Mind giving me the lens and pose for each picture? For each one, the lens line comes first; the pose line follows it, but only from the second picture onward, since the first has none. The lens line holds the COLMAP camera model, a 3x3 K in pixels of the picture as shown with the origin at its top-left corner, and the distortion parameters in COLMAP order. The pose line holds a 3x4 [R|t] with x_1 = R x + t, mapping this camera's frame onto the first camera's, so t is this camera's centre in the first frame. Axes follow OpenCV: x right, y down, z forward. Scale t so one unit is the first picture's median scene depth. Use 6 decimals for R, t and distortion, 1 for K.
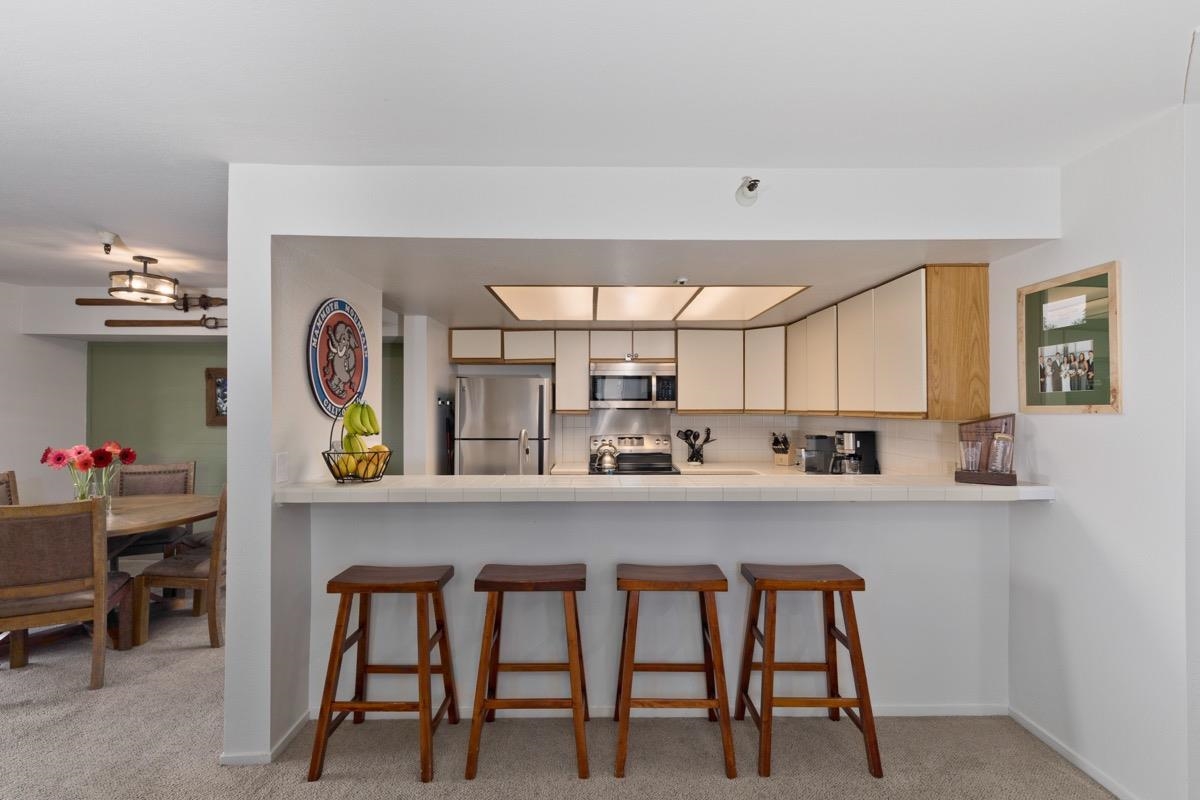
lens RADIAL K [[544.6, 0, 602.7], [0, 544.6, 400.2], [0, 0, 1]] dist [0.014004, -0.002269]
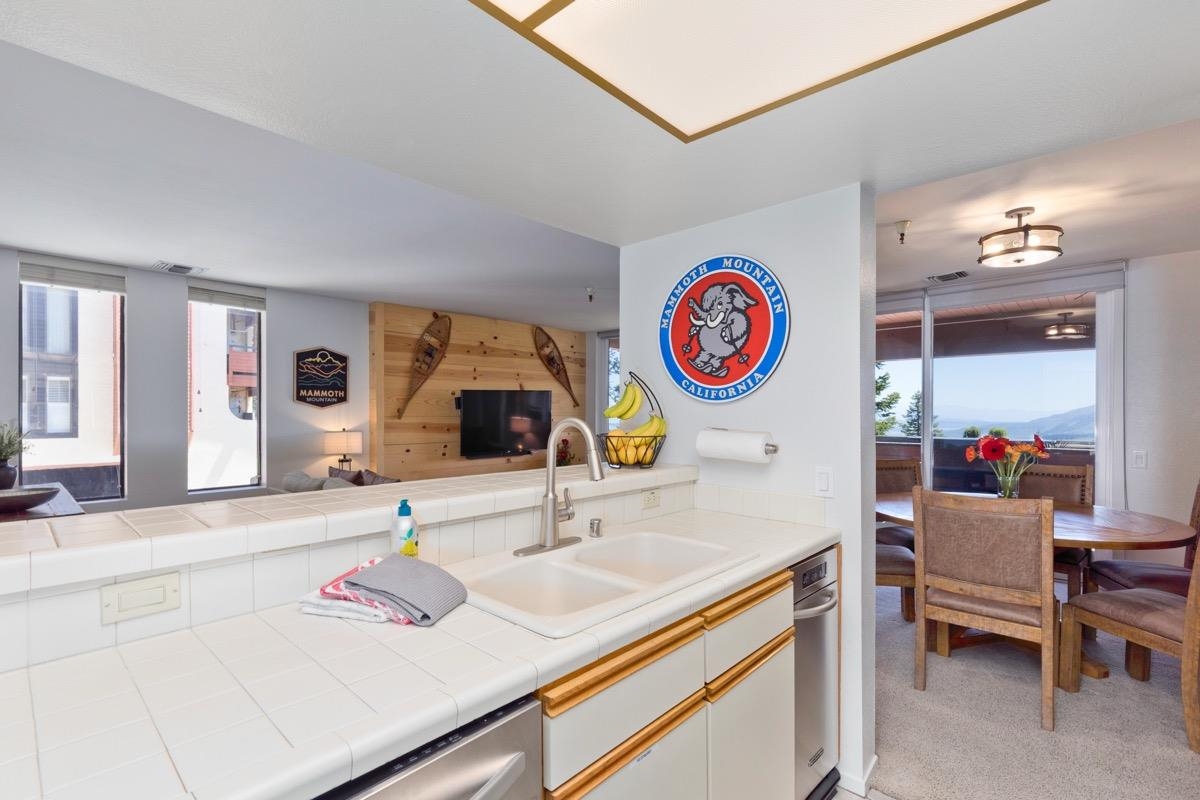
lens RADIAL K [[544.6, 0, 601.4], [0, 544.6, 419.8], [0, 0, 1]] dist [0.014004, -0.002269]
pose [[-0.679230, 0.009309, -0.733866, 0.277816], [0.006580, 0.999957, 0.006594, 0.061943], [0.733896, -0.000350, -0.679262, 1.639390]]
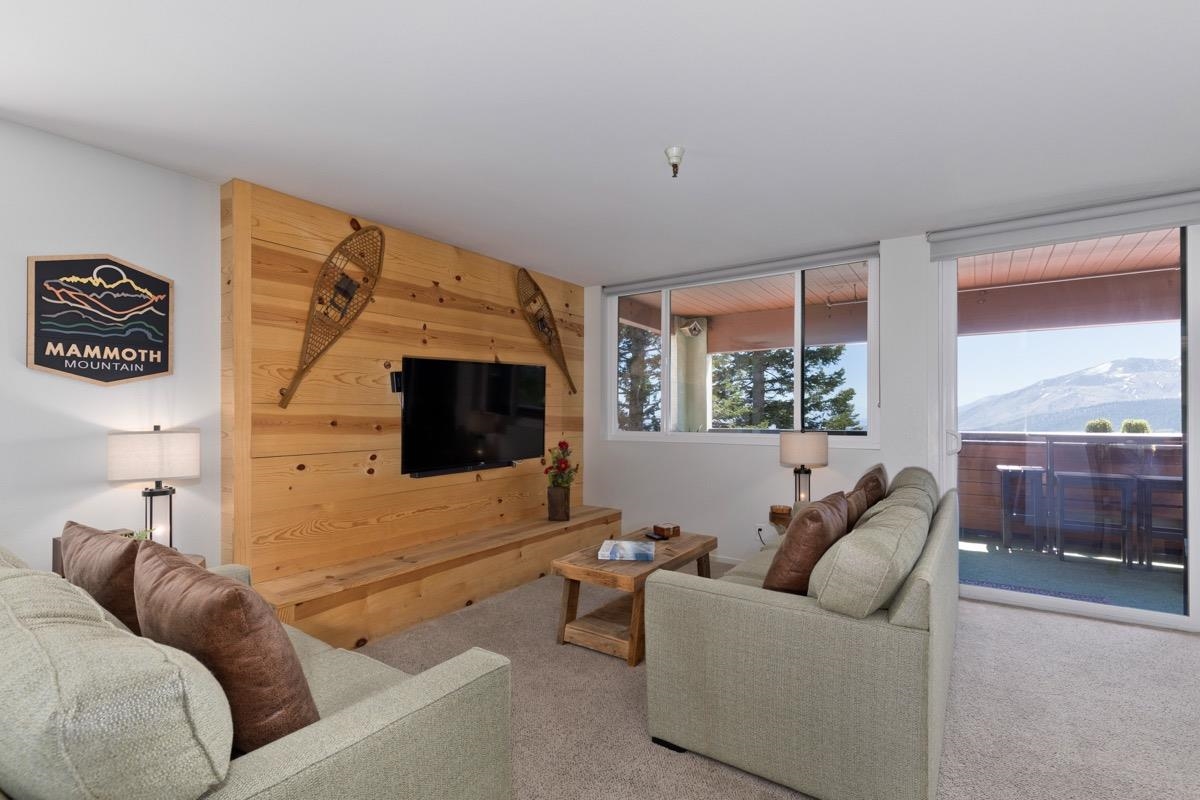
lens RADIAL K [[544.6, 0, 608.8], [0, 544.6, 411.6], [0, 0, 1]] dist [0.014004, -0.002269]
pose [[-0.562956, 0.000440, -0.826487, -0.230814], [0.011066, 0.999914, -0.007005, 0.093284], [0.826413, -0.013090, -0.562913, 0.738738]]
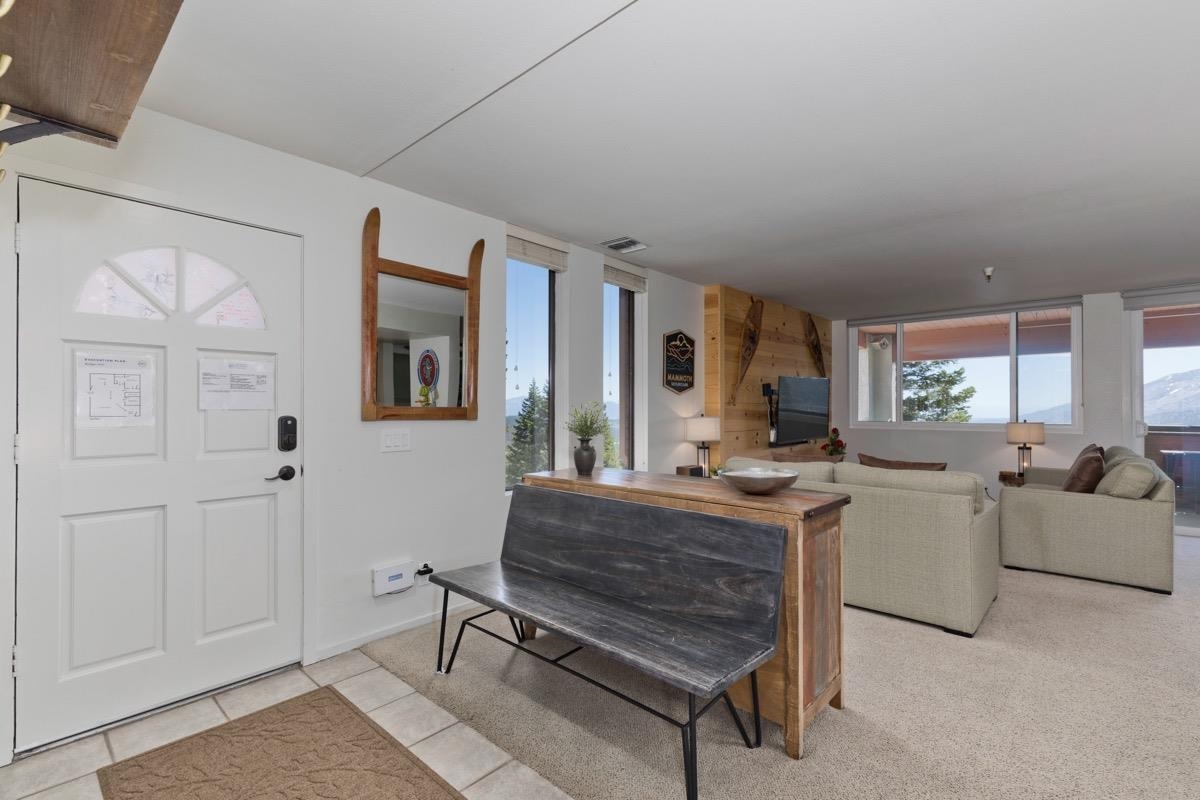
lens RADIAL K [[544.6, 0, 608.3], [0, 544.6, 398.6], [0, 0, 1]] dist [0.014004, -0.002269]
pose [[-0.664257, -0.014023, -0.747373, 1.166188], [0.008362, 0.999622, -0.026188, 0.094028], [0.747457, -0.023645, -0.663889, 0.538511]]
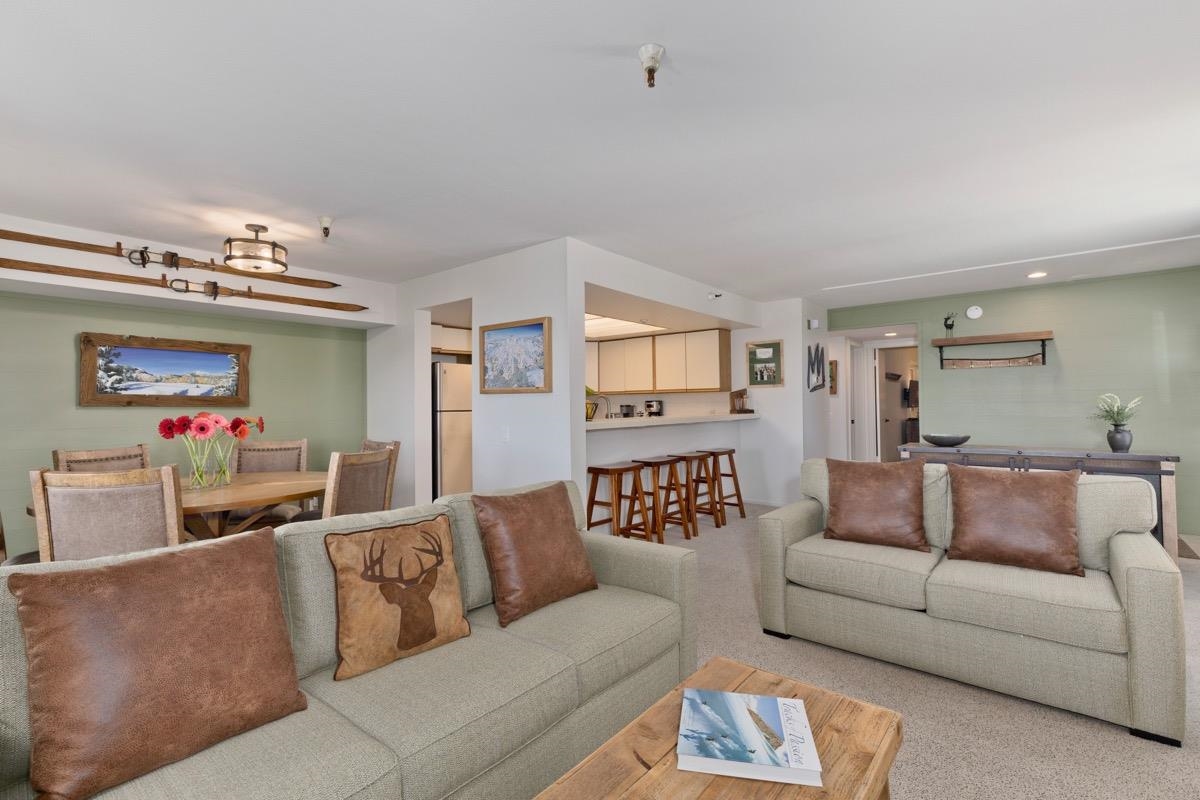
lens RADIAL K [[544.6, 0, 609.9], [0, 544.6, 397.0], [0, 0, 1]] dist [0.014004, -0.002269]
pose [[0.627588, 0.003812, 0.778536, -1.794845], [0.001701, 0.999979, -0.006267, 0.084375], [-0.778543, 0.005258, 0.627569, -0.173449]]
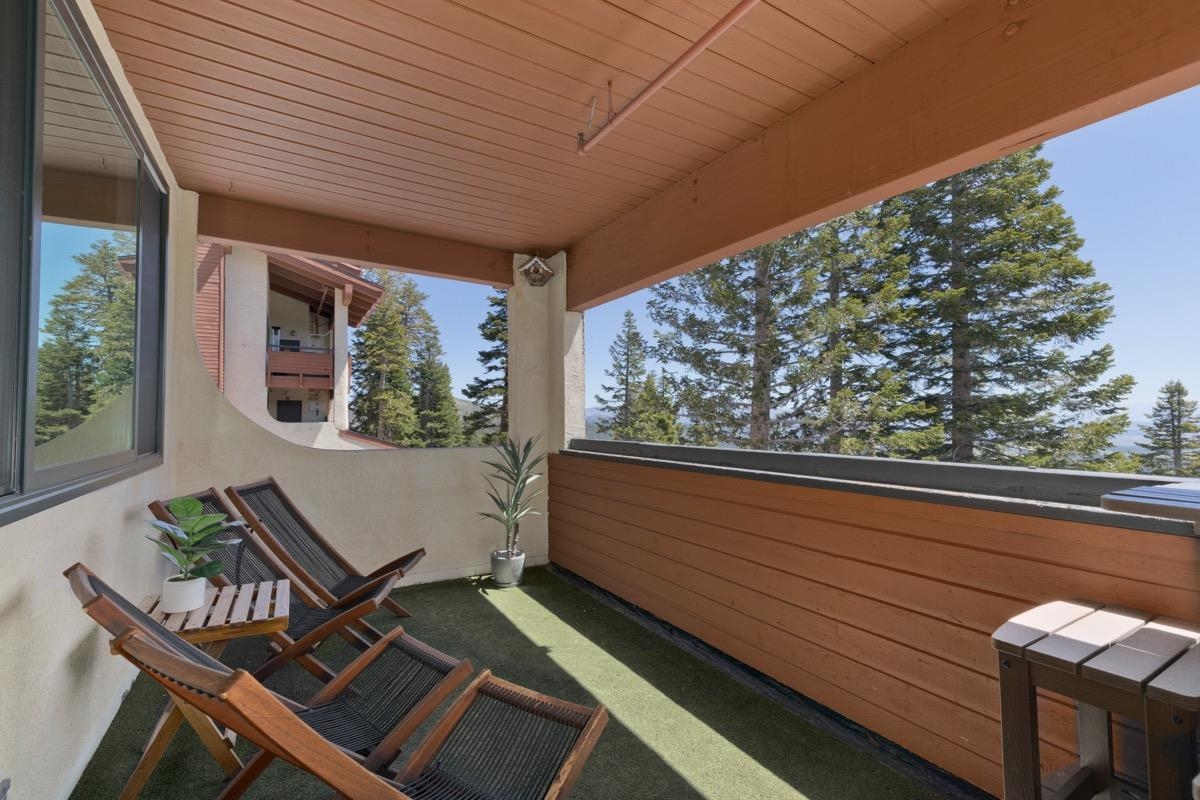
lens RADIAL K [[544.6, 0, 601.4], [0, 544.6, 399.5], [0, 0, 1]] dist [0.014004, -0.002269]
pose [[-0.854180, -0.009983, -0.519882, -2.271292], [0.012347, 0.999144, -0.039473, 0.112165], [0.519831, -0.040136, -0.853326, 1.051350]]
